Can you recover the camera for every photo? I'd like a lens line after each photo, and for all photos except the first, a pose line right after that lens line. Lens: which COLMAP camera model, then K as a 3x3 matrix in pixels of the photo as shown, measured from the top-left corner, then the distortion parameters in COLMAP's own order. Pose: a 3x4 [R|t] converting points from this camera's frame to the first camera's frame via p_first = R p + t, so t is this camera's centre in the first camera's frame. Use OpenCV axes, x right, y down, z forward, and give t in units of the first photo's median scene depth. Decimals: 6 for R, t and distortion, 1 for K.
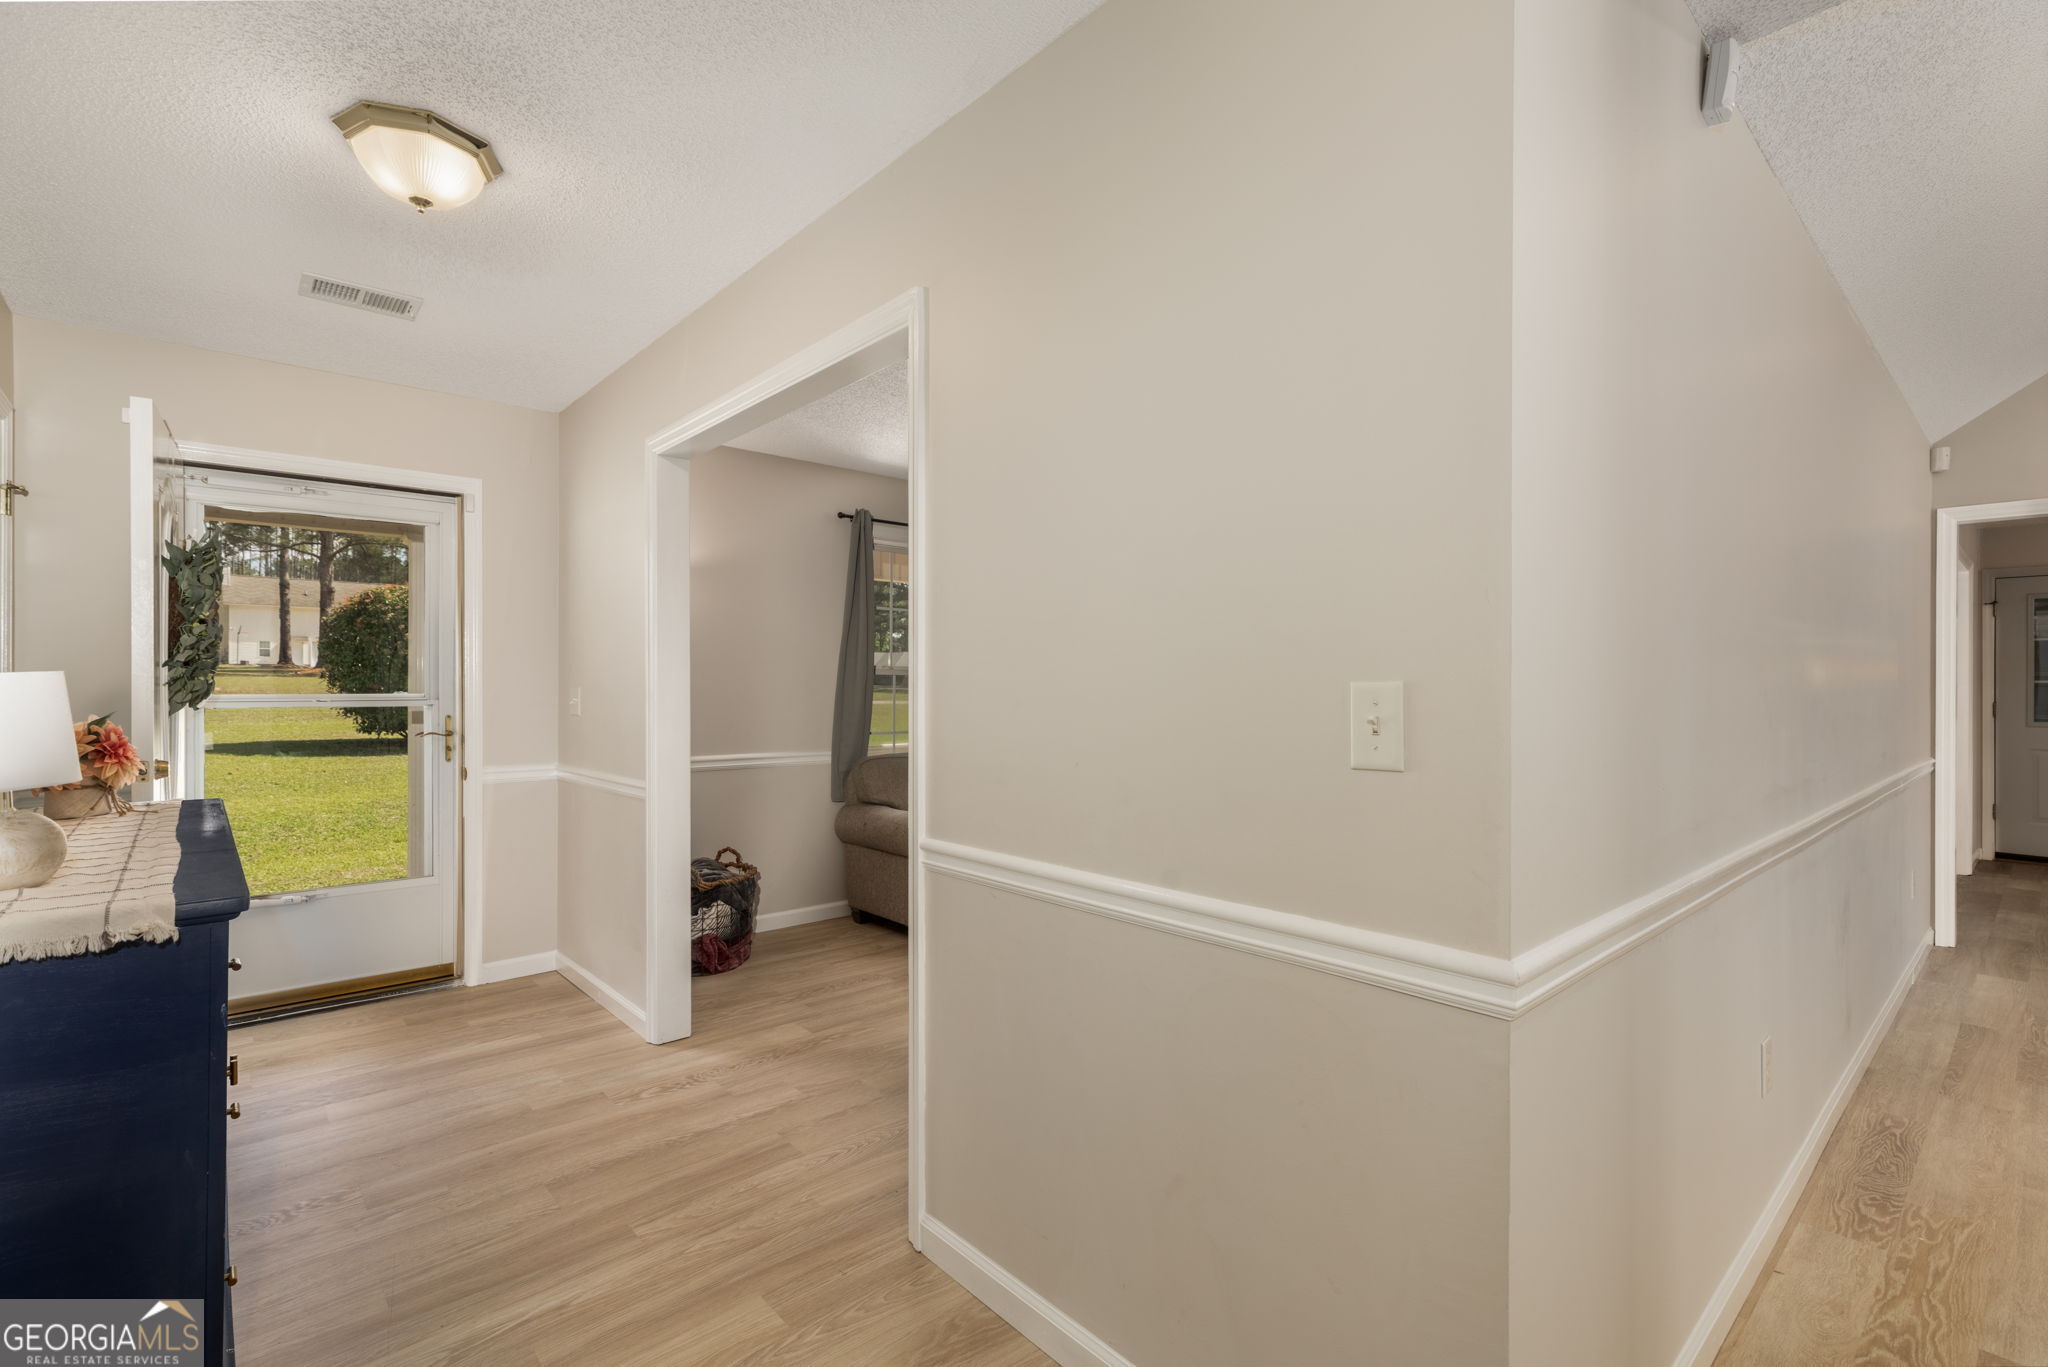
lens RADIAL K [[1074.8, 0, 1019.4], [0, 1074.8, 685.5], [0, 0, 1]] dist [0.014859, 0.000413]
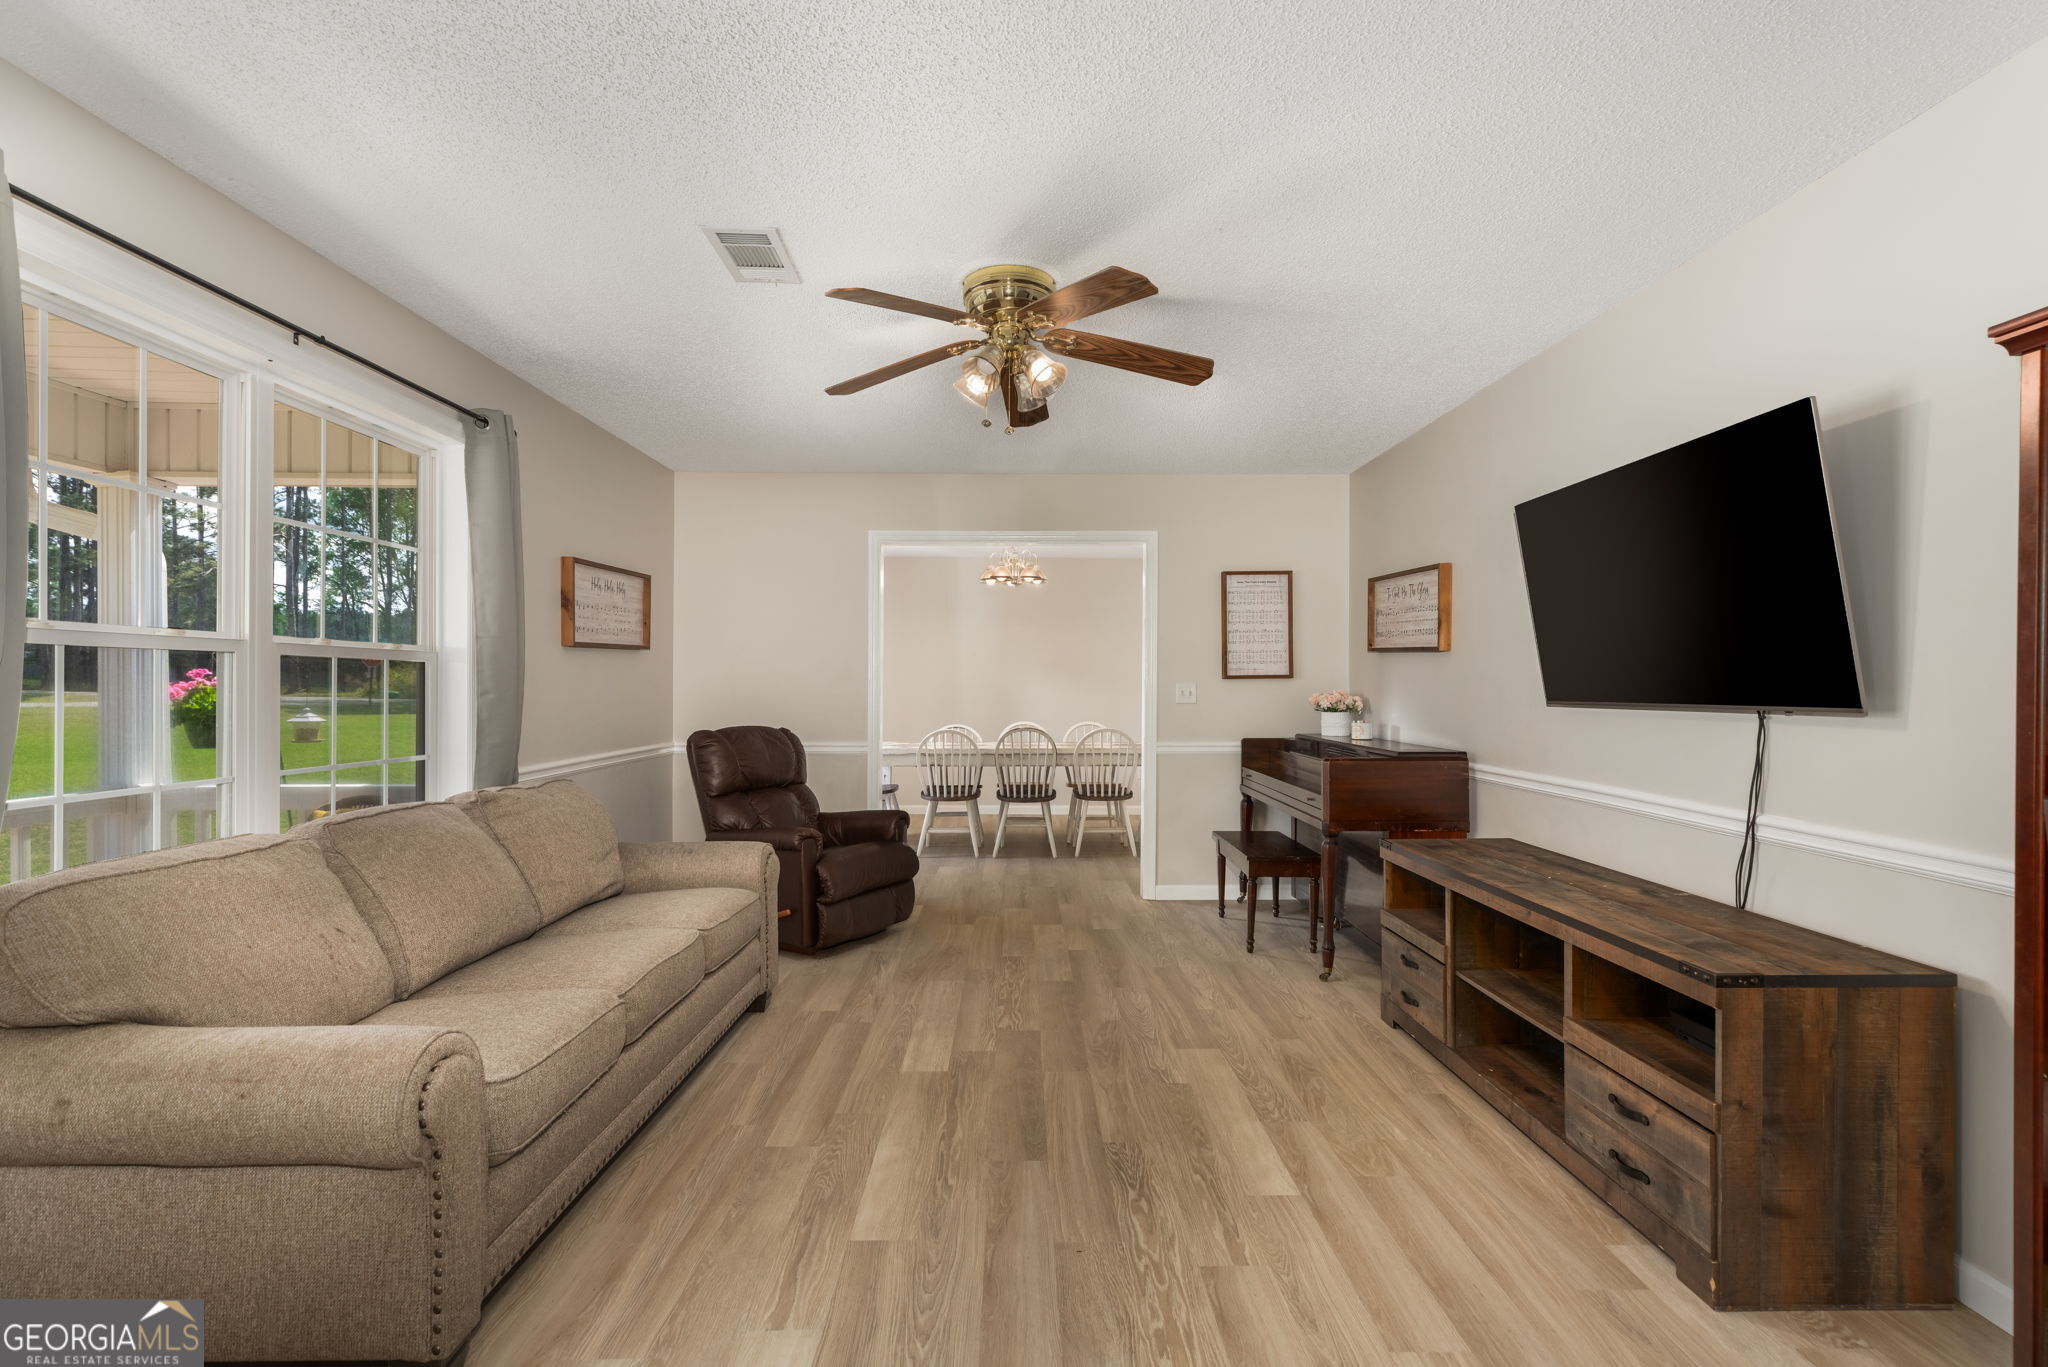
lens RADIAL K [[968.5, 0, 1024.0], [0, 968.5, 683.5], [0, 0, 1]] dist [0.011165, -0.000567]
pose [[0.615154, -0.002032, 0.788404, -0.214723], [-0.001651, 0.999991, 0.003865, 0.001807], [-0.788405, -0.003679, 0.615145, 0.643747]]
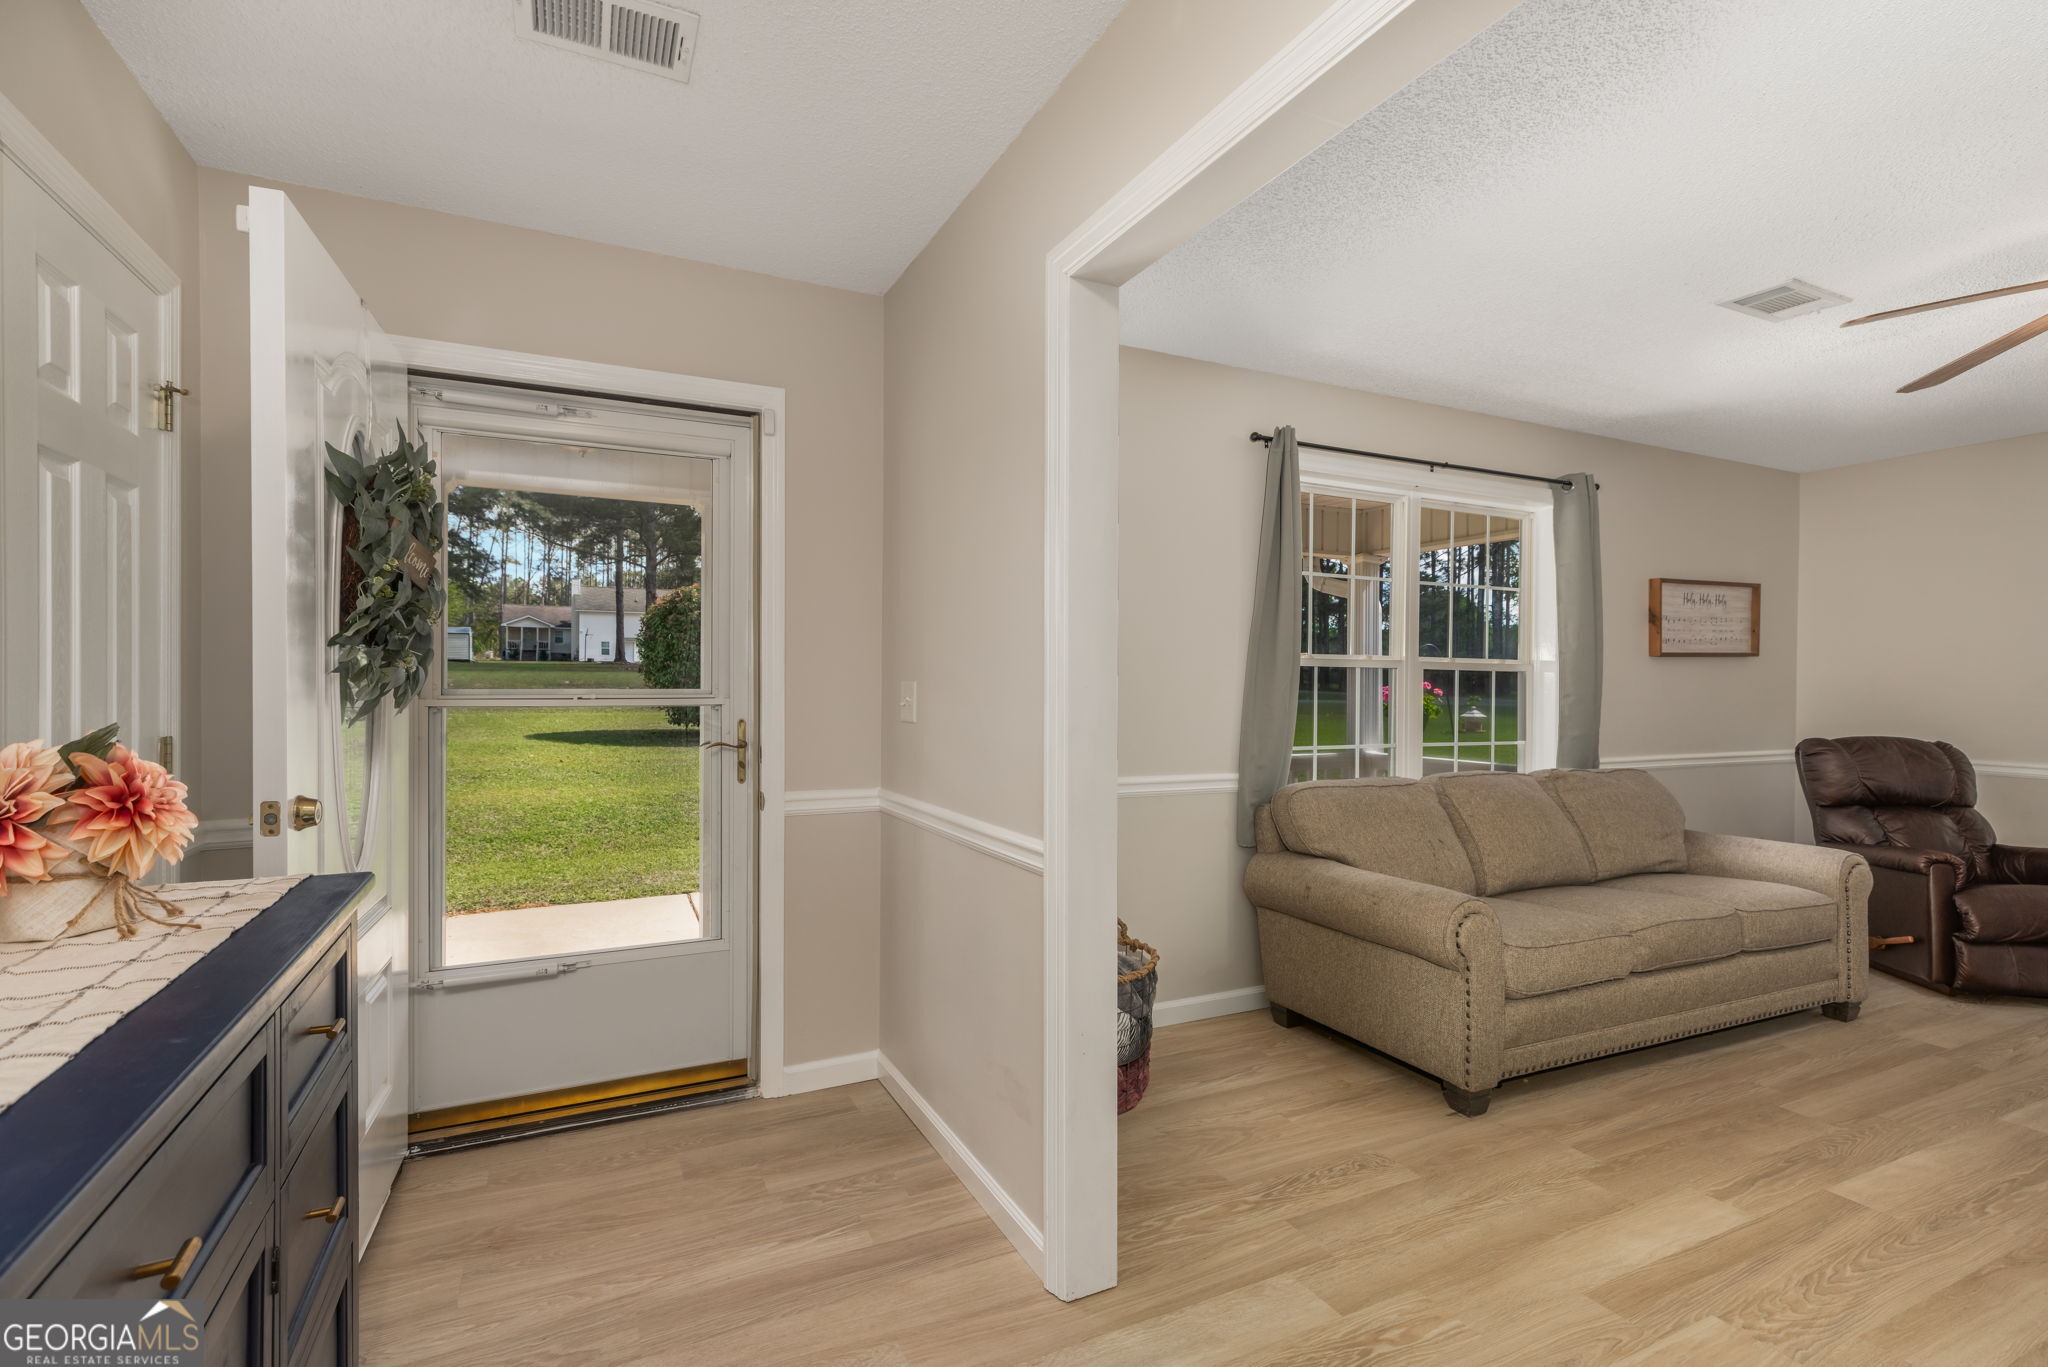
lens RADIAL K [[943.8, 0, 1001.5], [0, 943.8, 691.0], [0, 0, 1]] dist [0.011074, -0.000260]
pose [[0.974706, 0.006785, -0.223388, -0.216004], [-0.004723, 0.999941, 0.009767, 0.001579], [0.223441, -0.008465, 0.974681, 0.419297]]
